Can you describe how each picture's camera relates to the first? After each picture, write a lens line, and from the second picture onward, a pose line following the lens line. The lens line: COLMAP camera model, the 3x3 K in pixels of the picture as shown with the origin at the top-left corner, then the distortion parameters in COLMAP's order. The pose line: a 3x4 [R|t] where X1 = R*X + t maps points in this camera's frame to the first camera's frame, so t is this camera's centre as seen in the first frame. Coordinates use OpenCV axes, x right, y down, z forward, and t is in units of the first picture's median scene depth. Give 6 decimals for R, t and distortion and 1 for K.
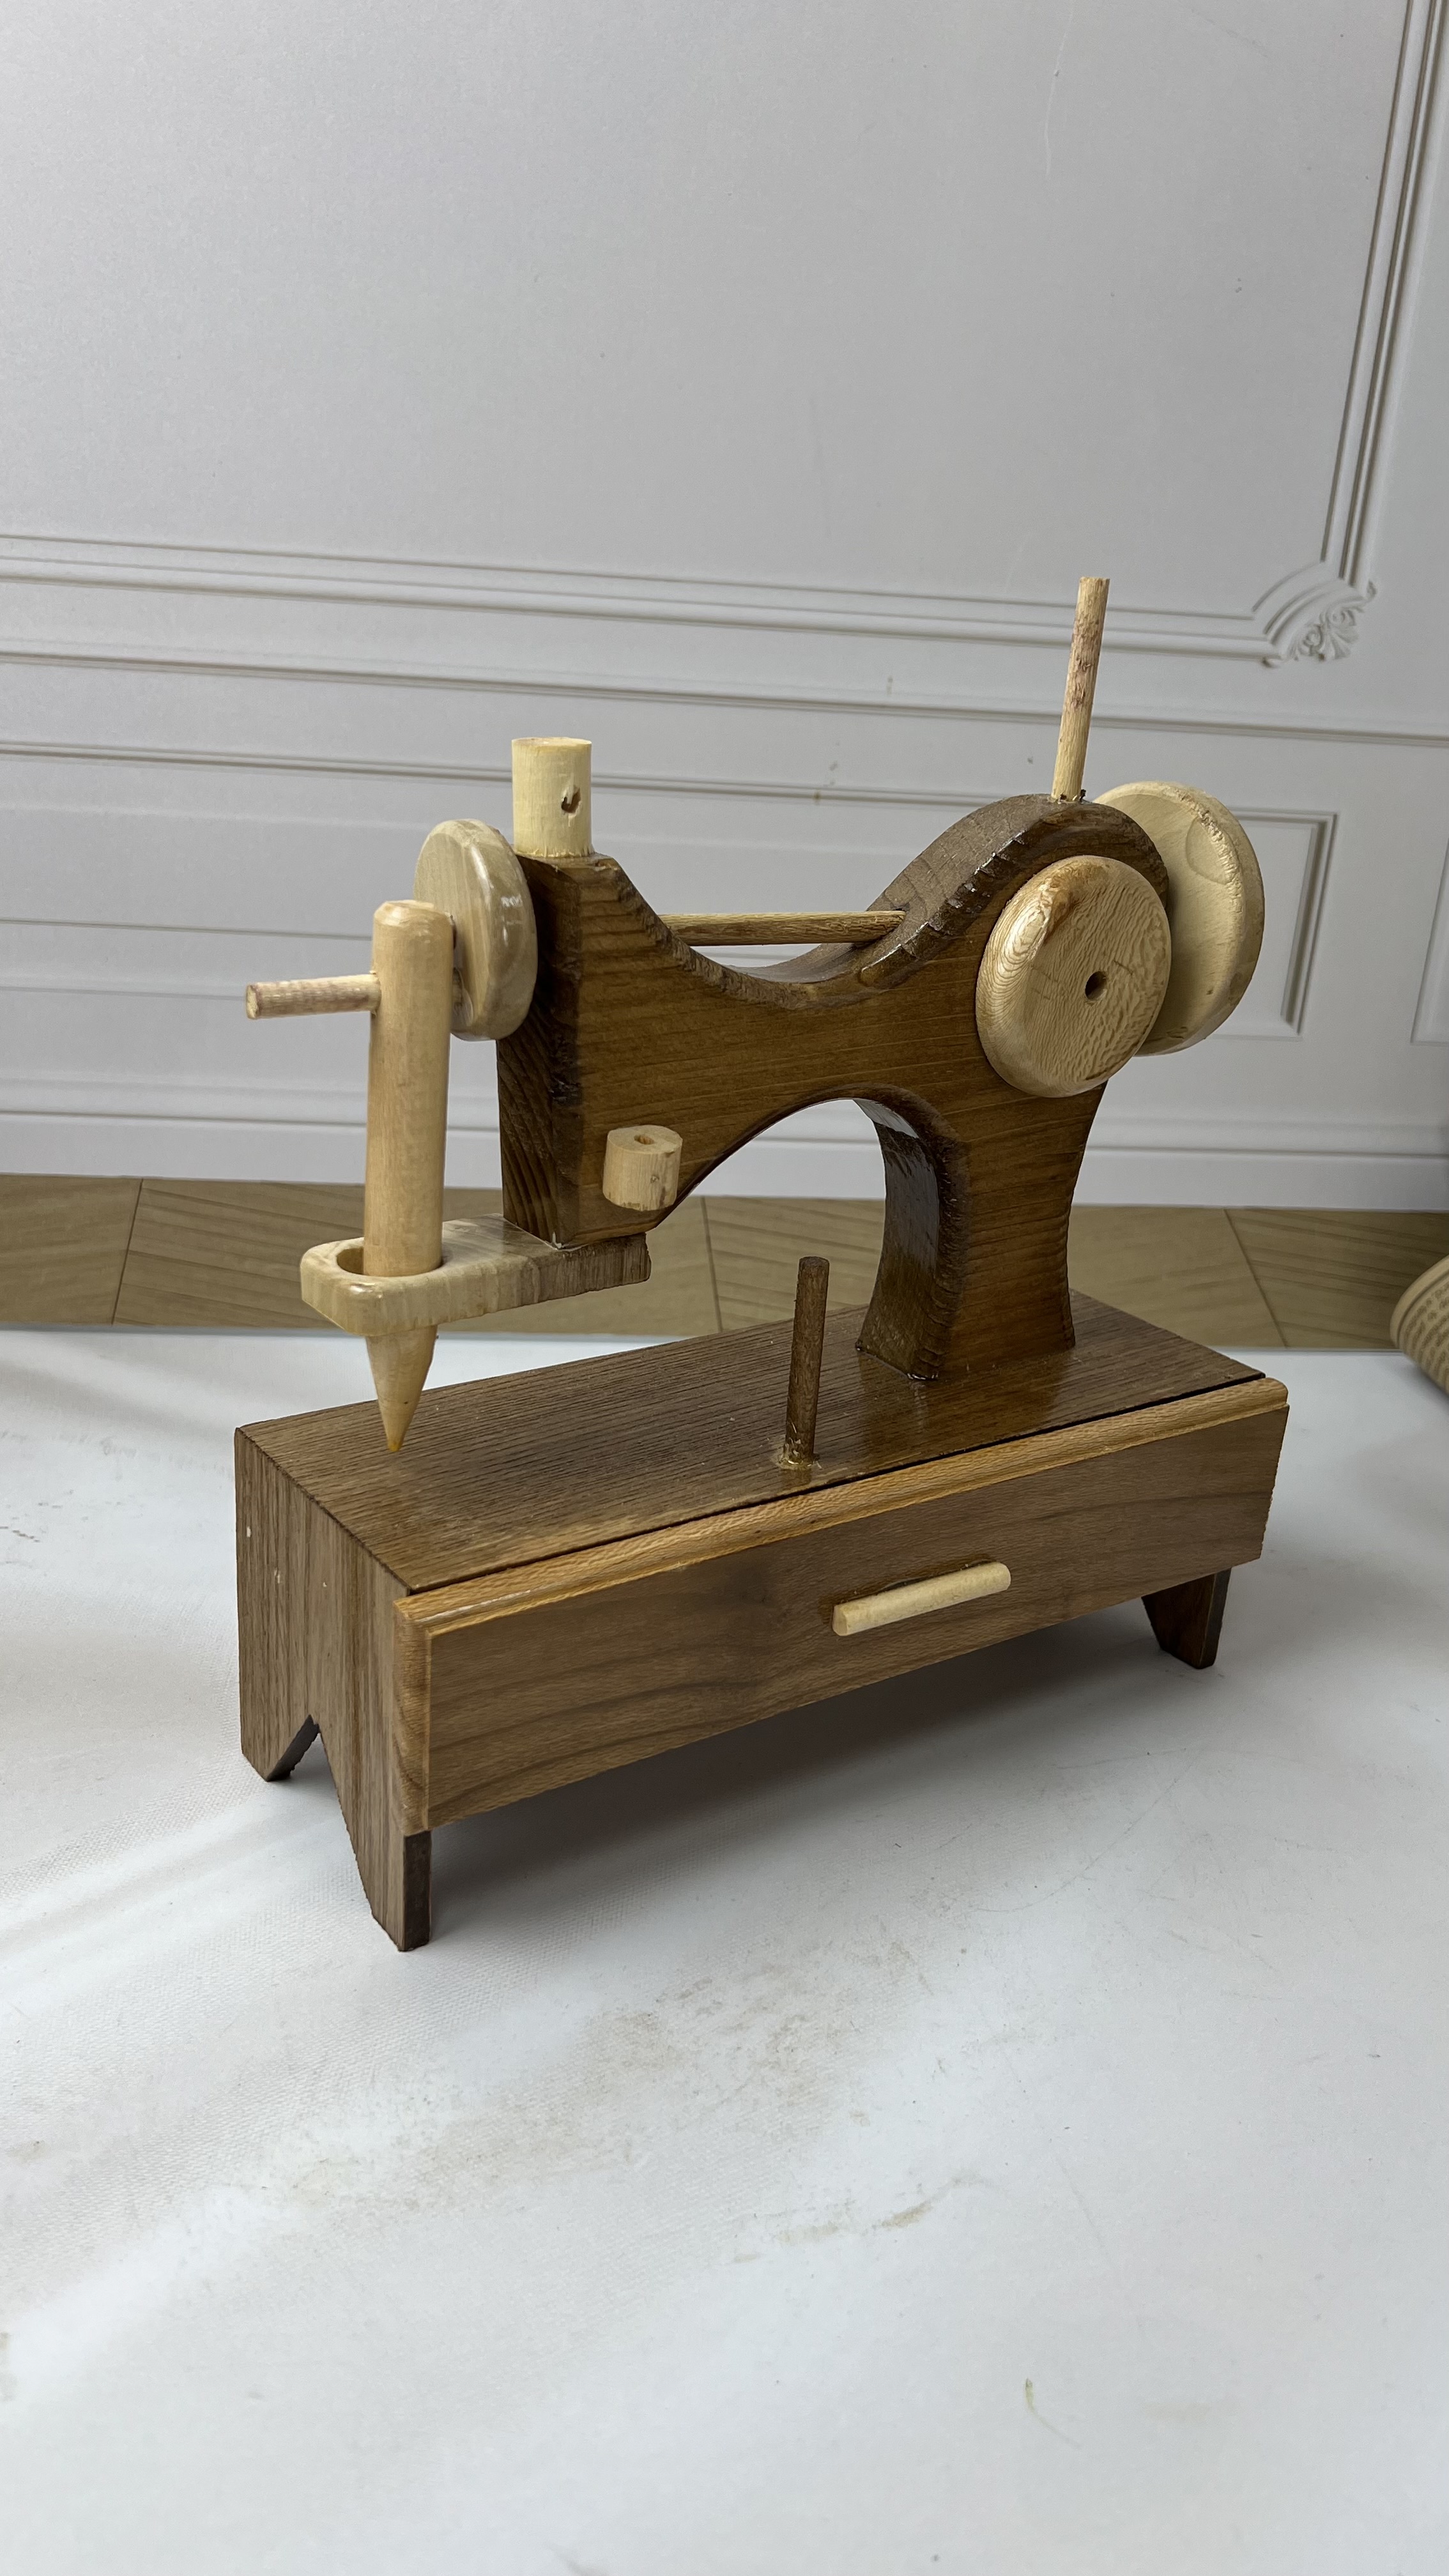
lens RADIAL K [[2124.9, 0, 733.9], [0, 2124.9, 1304.0], [0, 0, 1]] dist [0.028952, -0.042959]
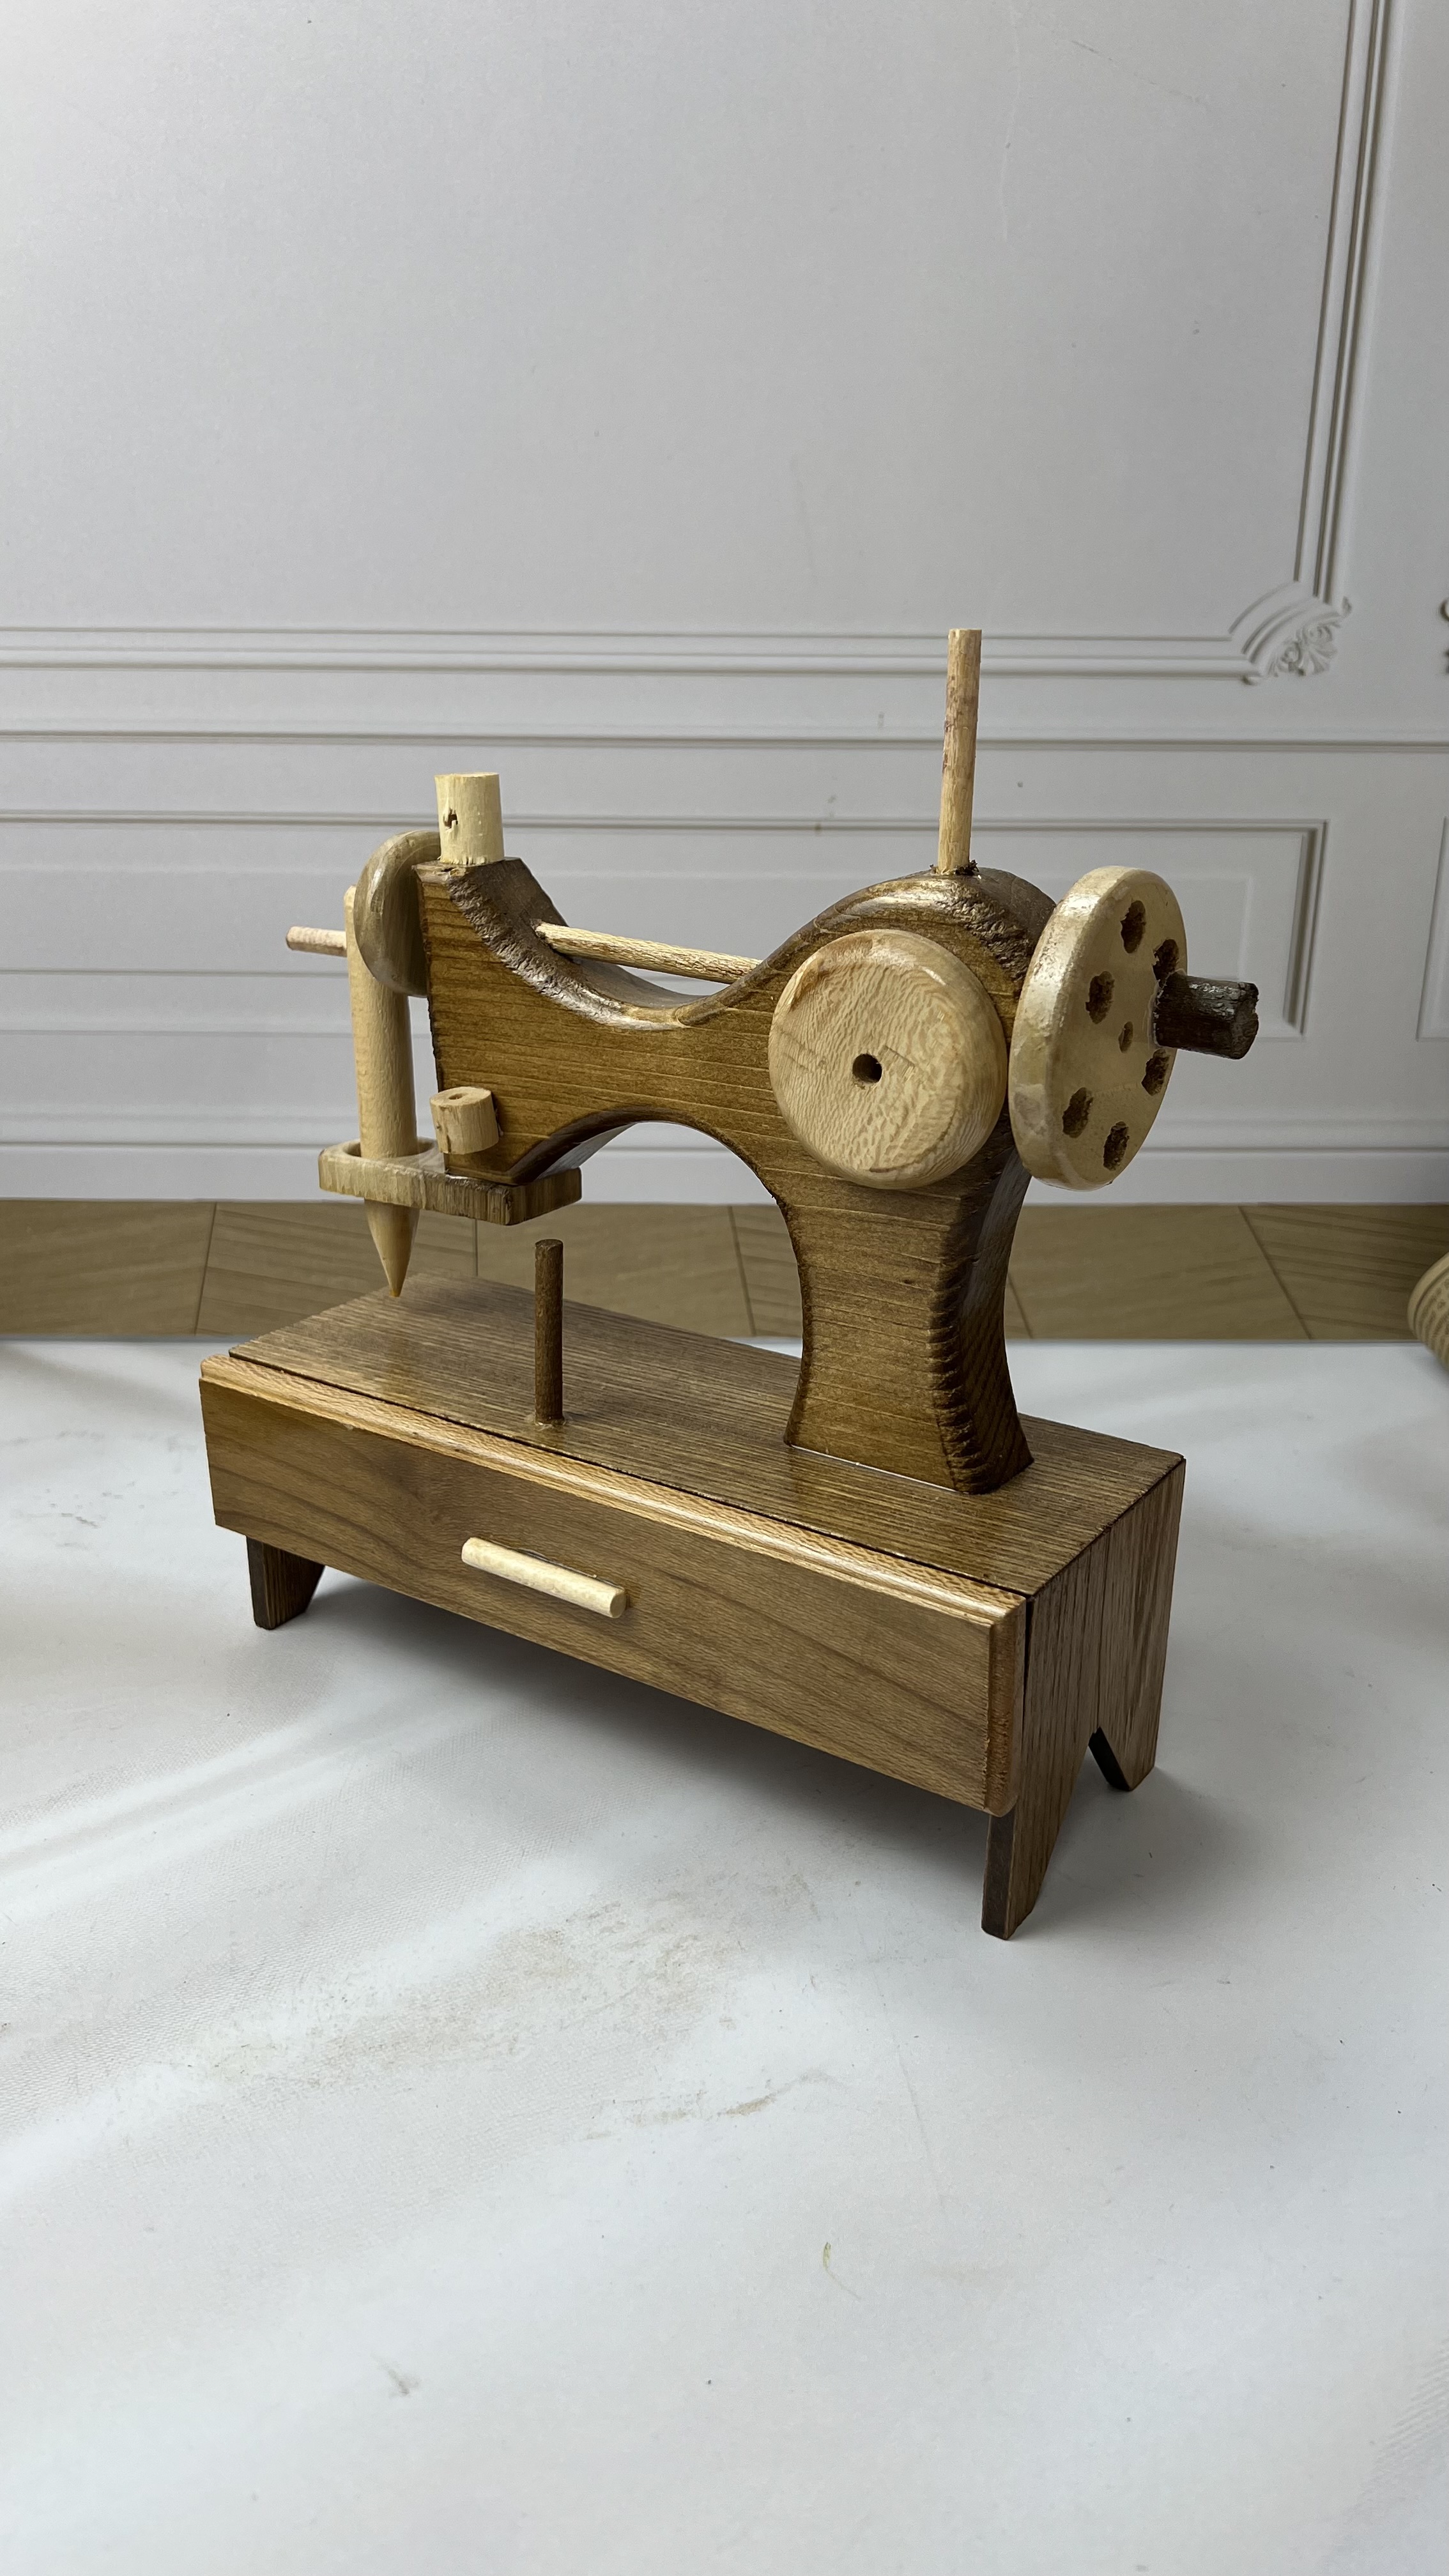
lens RADIAL K [[2124.9, 0, 713.8], [0, 2124.9, 1288.9], [0, 0, 1]] dist [0.028952, -0.042959]
pose [[0.993227, -0.019944, -0.114469, 0.105372], [0.017964, 0.999671, -0.018302, 0.011232], [0.114797, 0.016121, 0.993258, -0.061544]]
